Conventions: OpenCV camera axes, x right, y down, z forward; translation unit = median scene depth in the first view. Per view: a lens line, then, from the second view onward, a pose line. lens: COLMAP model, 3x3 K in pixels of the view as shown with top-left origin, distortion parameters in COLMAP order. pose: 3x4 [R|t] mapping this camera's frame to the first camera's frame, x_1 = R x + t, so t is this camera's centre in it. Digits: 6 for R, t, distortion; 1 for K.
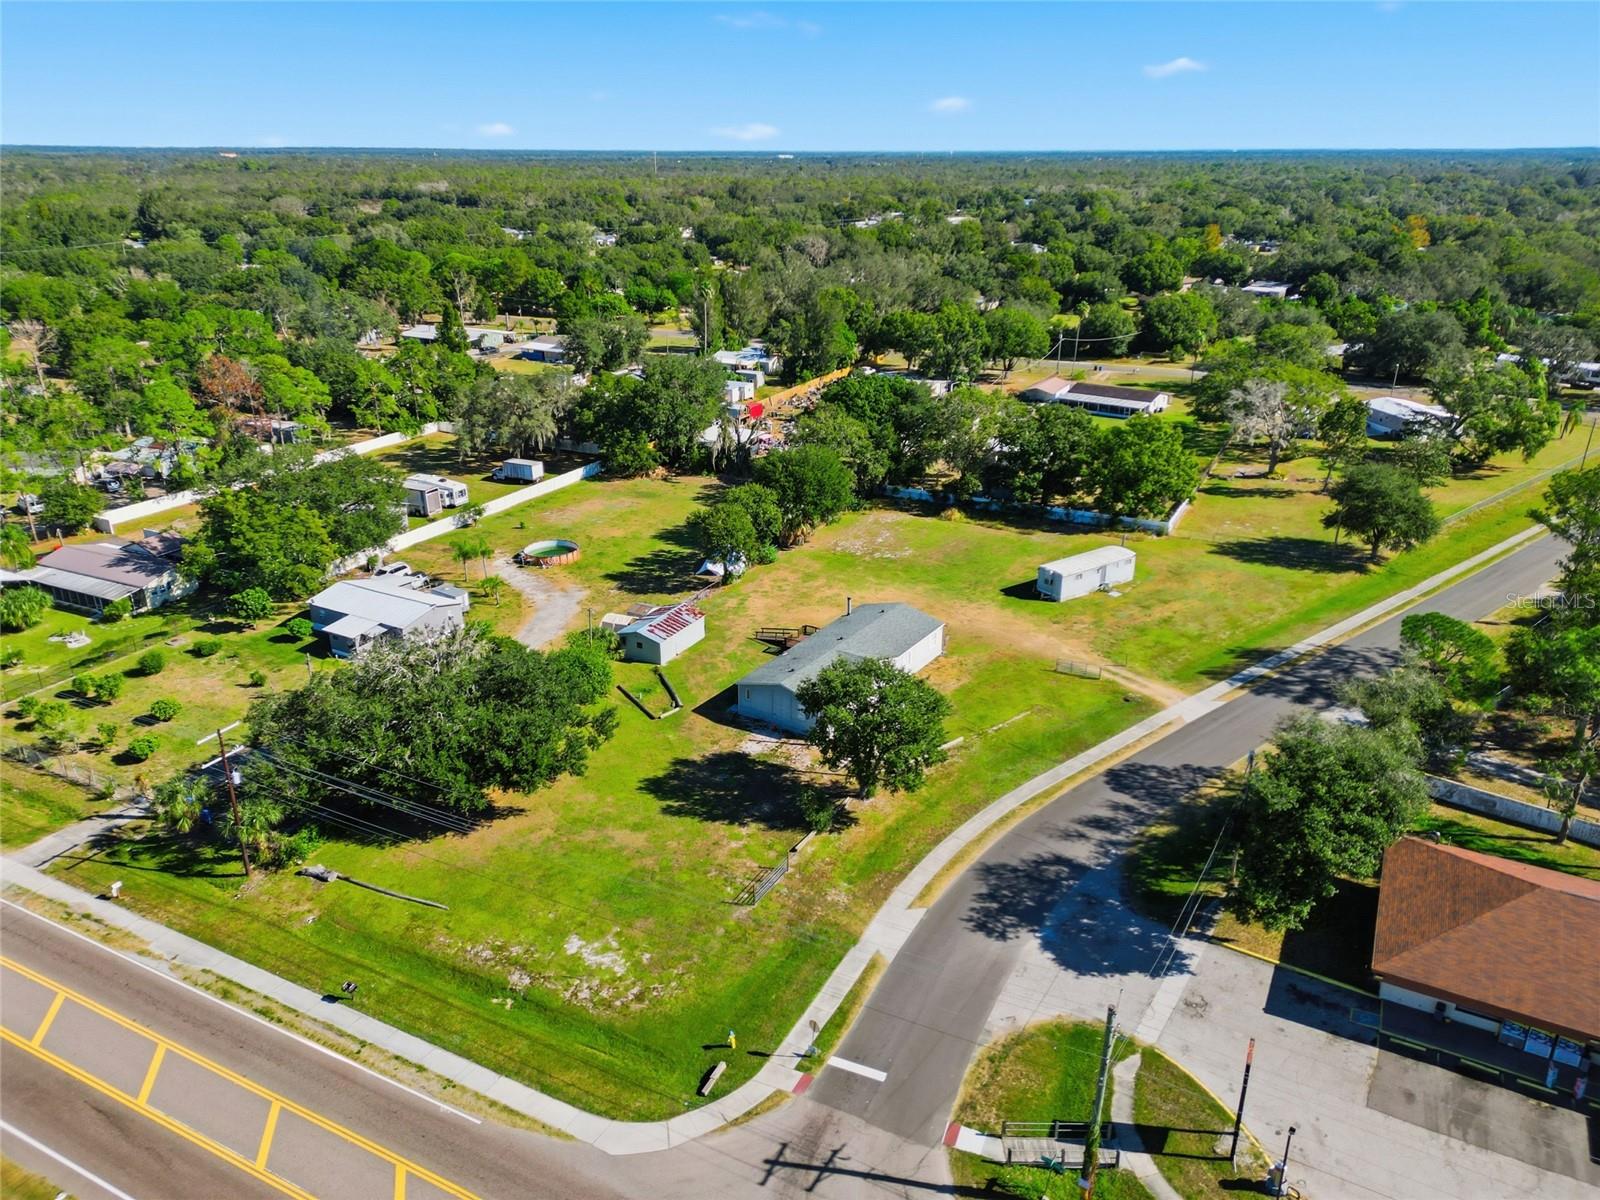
lens RADIAL K [[1123.6, 0, 800.0], [0, 1123.6, 600.0], [0, 0, 1]] dist [0.035717, -0.003339]
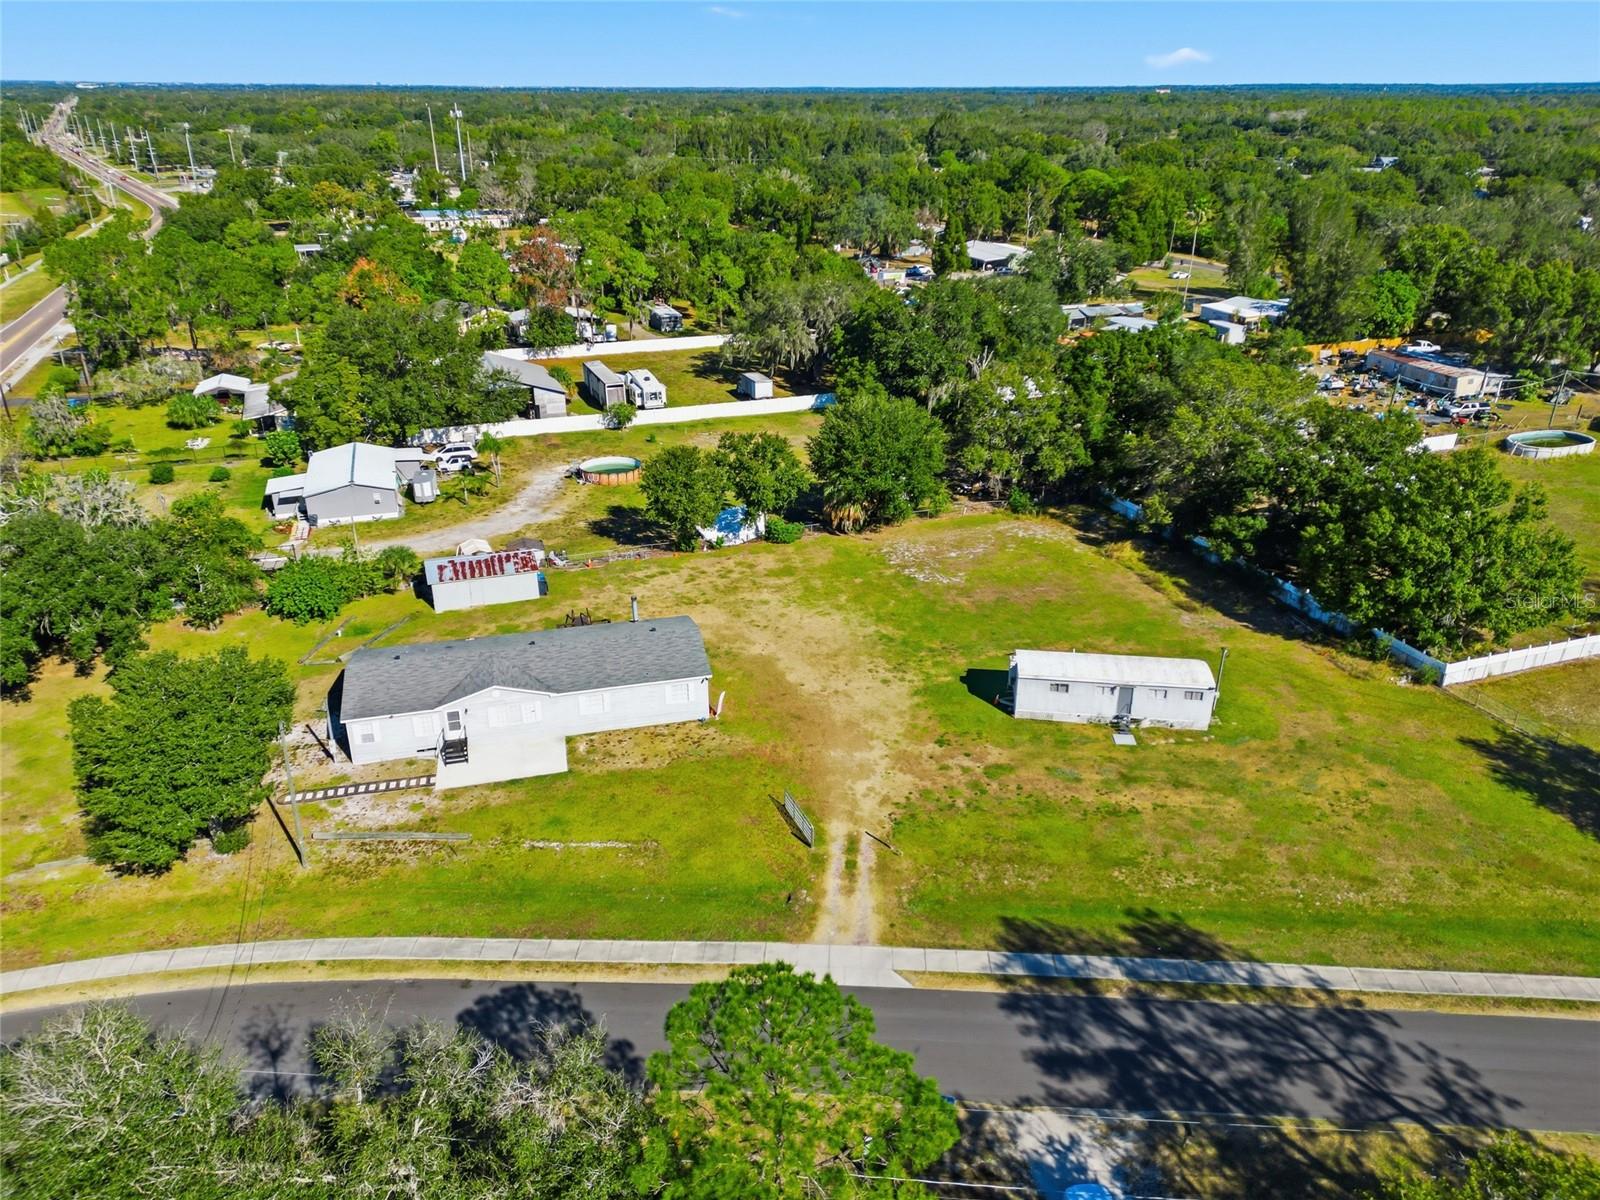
lens RADIAL K [[1149.4, 0, 800.0], [0, 1149.4, 600.0], [0, 0, 1]] dist [0.030508, -0.002119]
pose [[0.735740, 0.274221, -0.619265, 0.860779], [-0.247802, 0.959957, 0.130675, -0.182140], [0.630302, 0.057313, 0.774232, 0.793344]]
